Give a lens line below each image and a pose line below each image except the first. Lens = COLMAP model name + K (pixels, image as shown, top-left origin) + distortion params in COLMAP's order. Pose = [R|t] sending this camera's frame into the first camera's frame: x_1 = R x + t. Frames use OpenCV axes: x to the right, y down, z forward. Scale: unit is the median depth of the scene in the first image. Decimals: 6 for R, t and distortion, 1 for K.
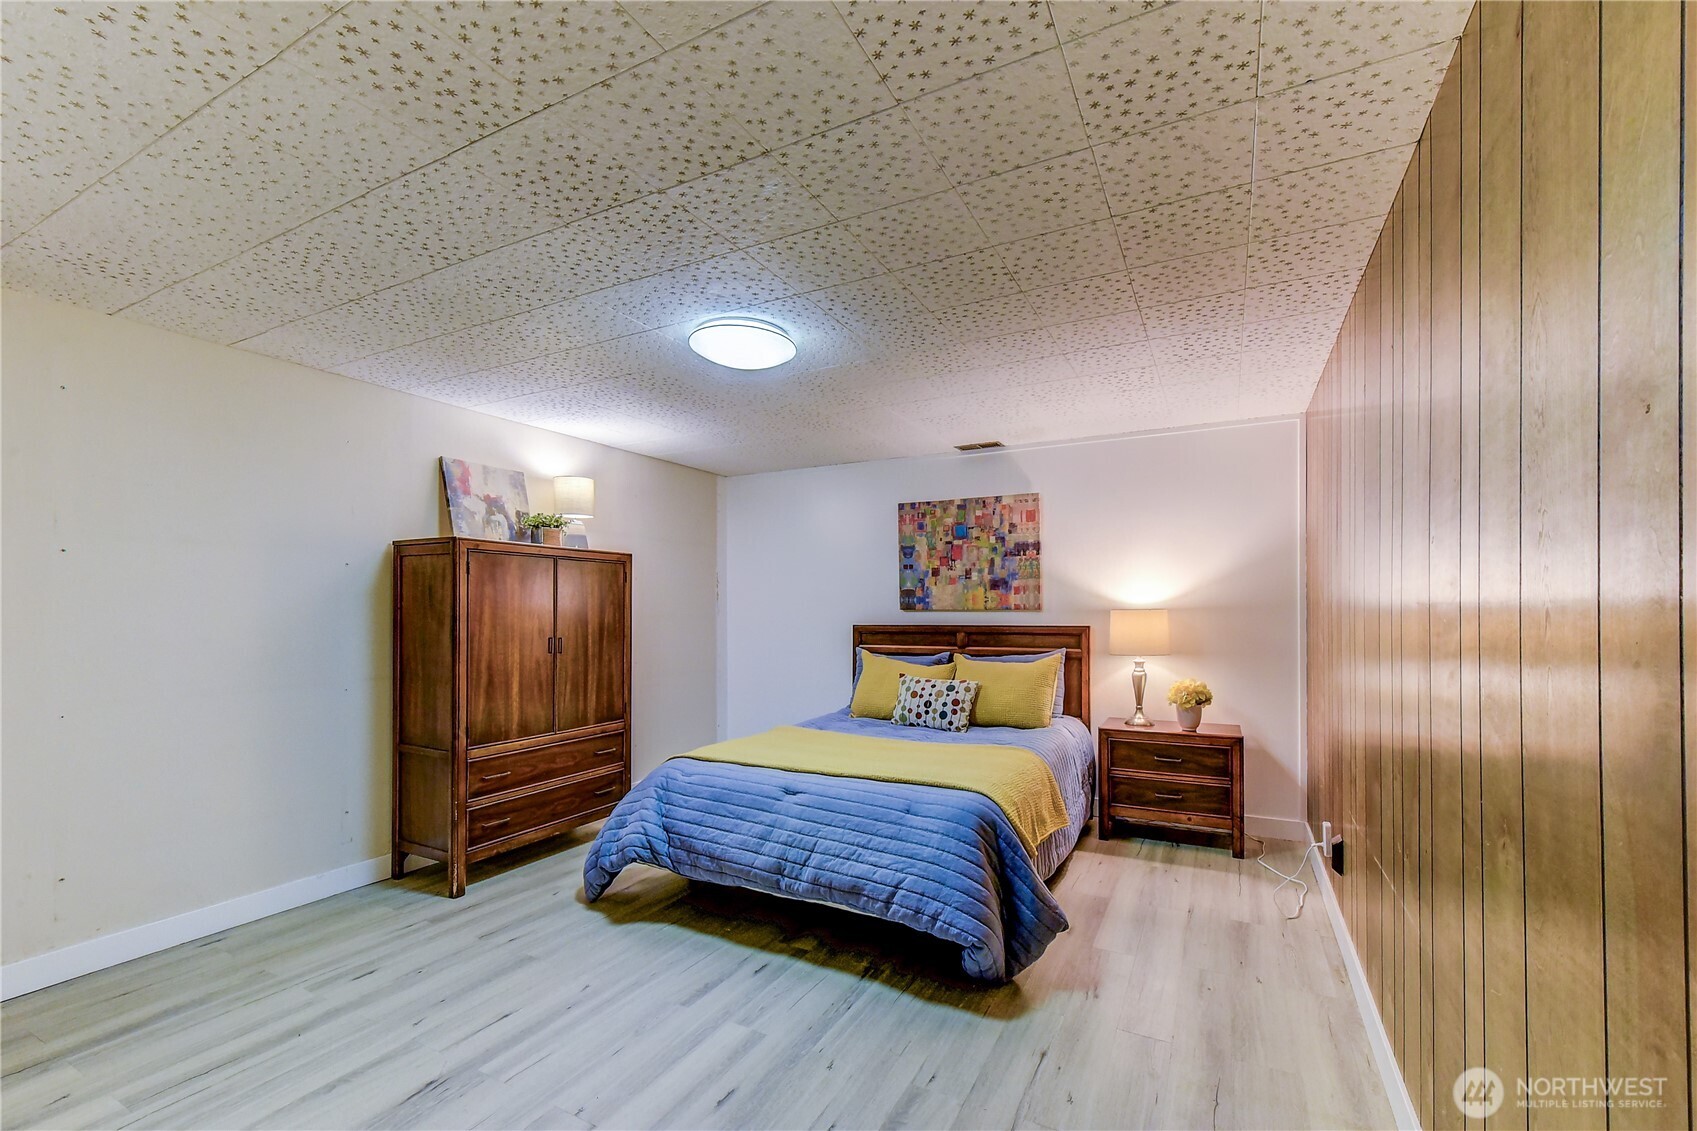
lens RADIAL K [[693.6, 0, 872.6], [0, 693.6, 603.6], [0, 0, 1]] dist [0.004154, -0.001089]
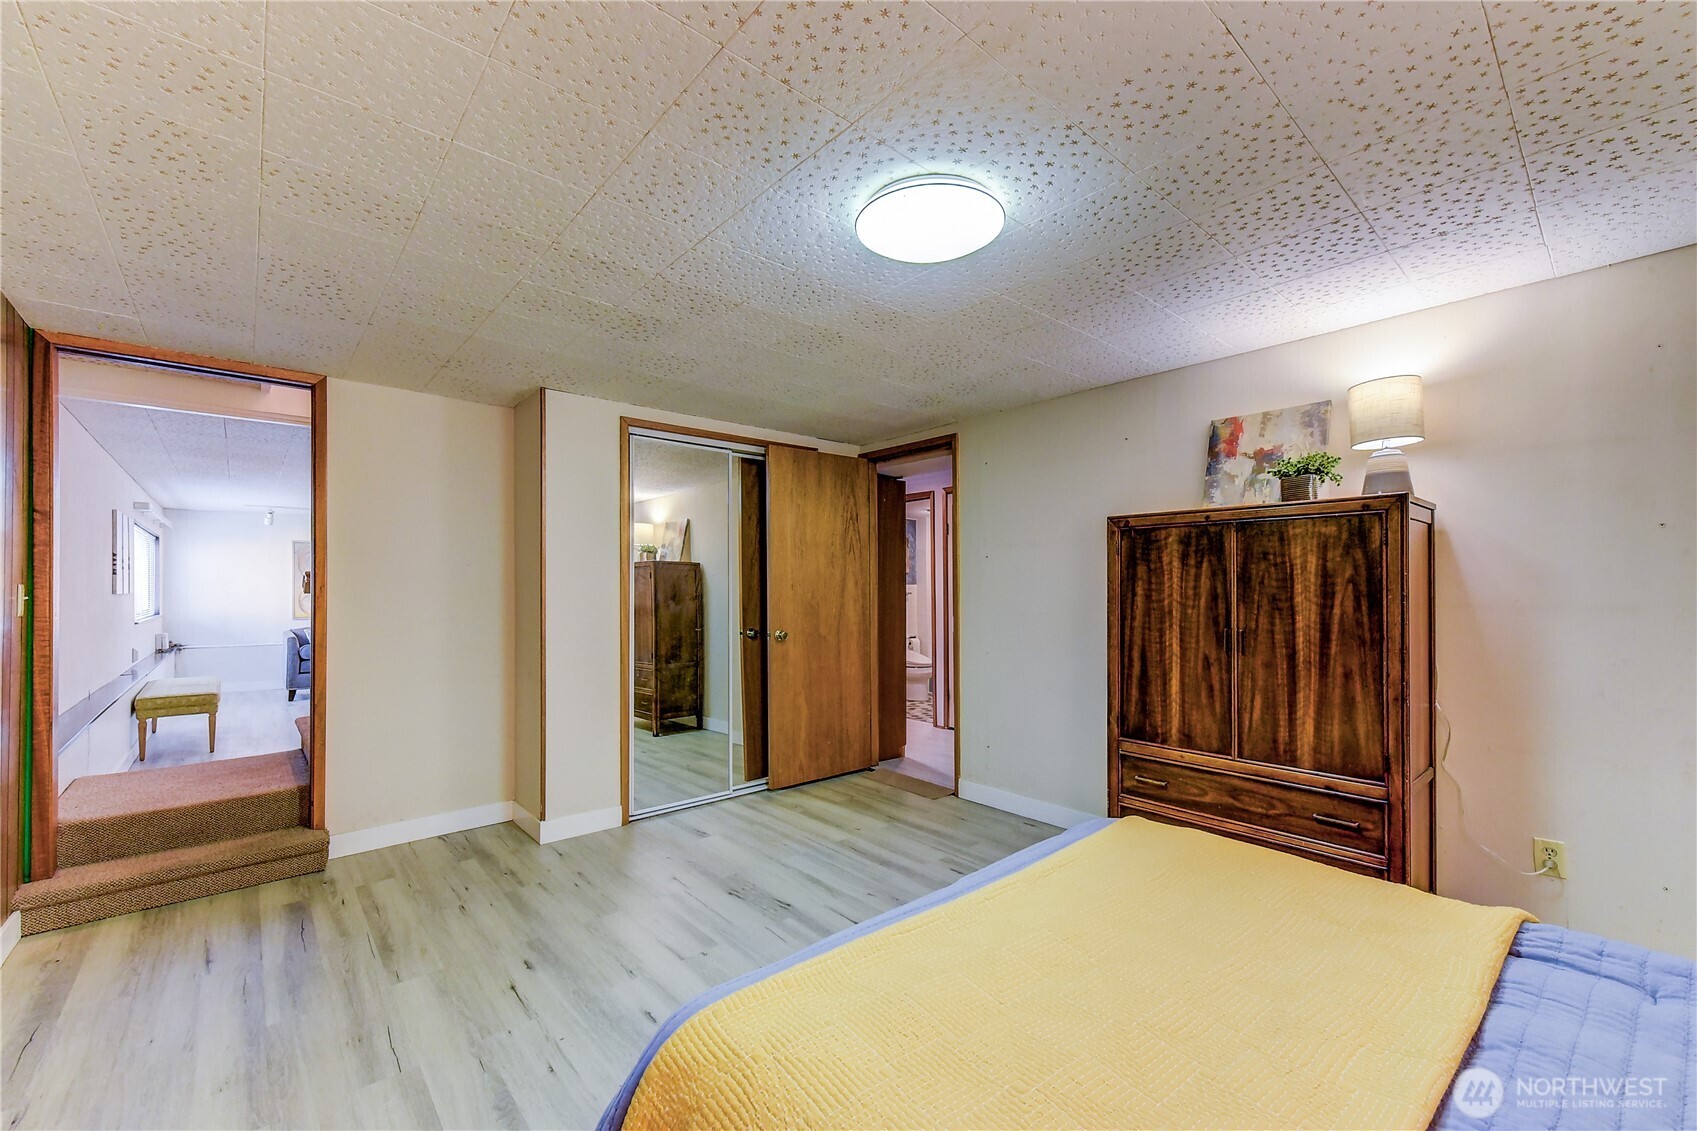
lens RADIAL K [[693.6, 0, 851.9], [0, 693.6, 578.1], [0, 0, 1]] dist [0.004154, -0.001089]
pose [[-0.367905, -0.016296, -0.929721, 0.396275], [0.003202, 0.999818, -0.018792, 0.007136], [0.929858, -0.009890, -0.367786, 0.928589]]
